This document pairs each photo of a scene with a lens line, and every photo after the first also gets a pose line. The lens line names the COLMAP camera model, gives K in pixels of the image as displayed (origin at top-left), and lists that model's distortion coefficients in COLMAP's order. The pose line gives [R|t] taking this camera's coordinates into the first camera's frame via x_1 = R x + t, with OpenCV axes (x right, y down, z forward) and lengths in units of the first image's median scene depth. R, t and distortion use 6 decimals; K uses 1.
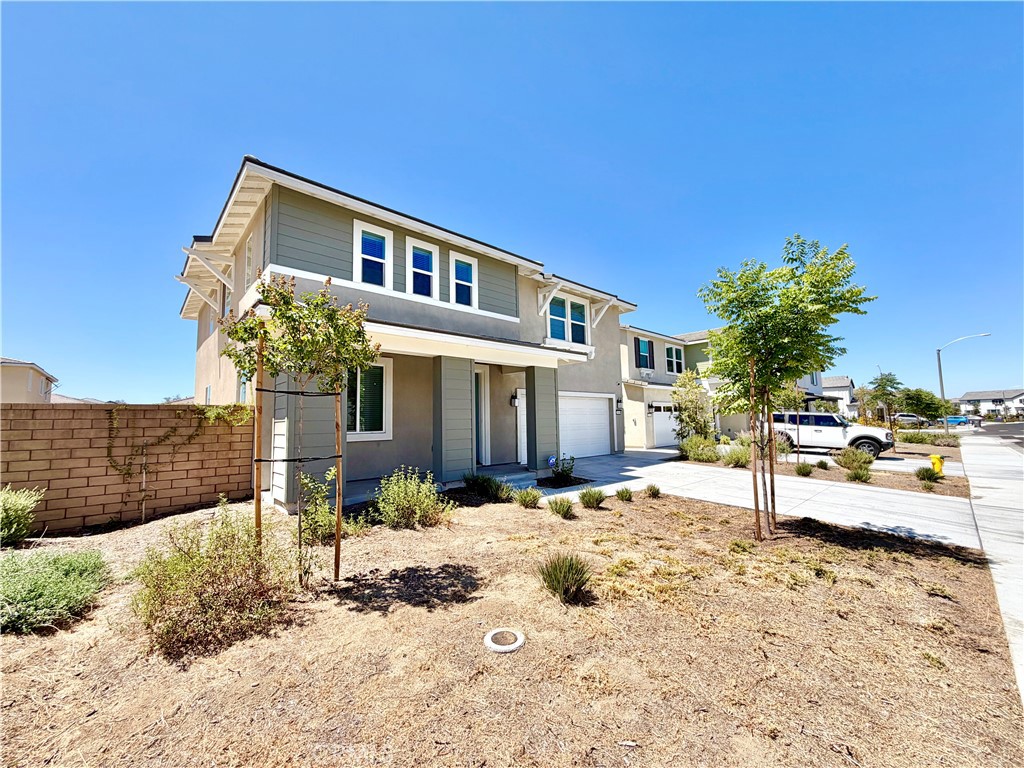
lens RADIAL K [[408.1, 0, 513.0], [0, 408.1, 386.6], [0, 0, 1]] dist [0.004030, 0.000271]
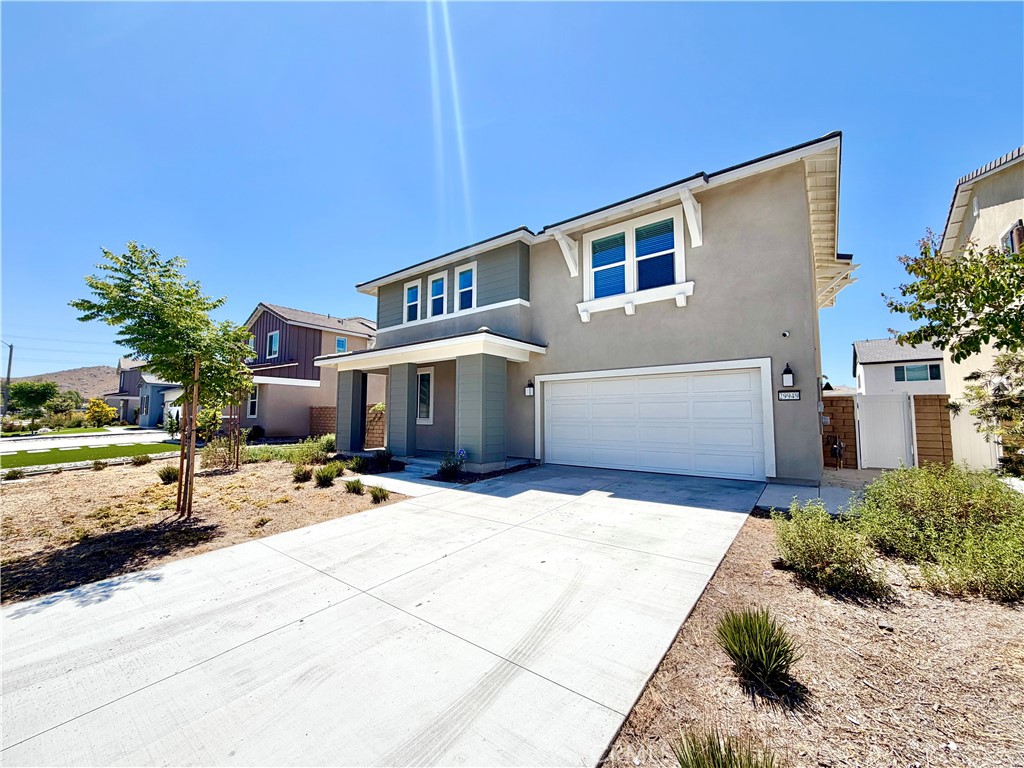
lens RADIAL K [[408.1, 0, 510.7], [0, 408.1, 381.7], [0, 0, 1]] dist [0.004030, 0.000271]
pose [[0.156326, -0.067205, -0.985416, 0.955178], [0.079202, 0.995323, -0.055316, 0.068849], [0.984525, -0.069400, 0.160918, 0.890850]]
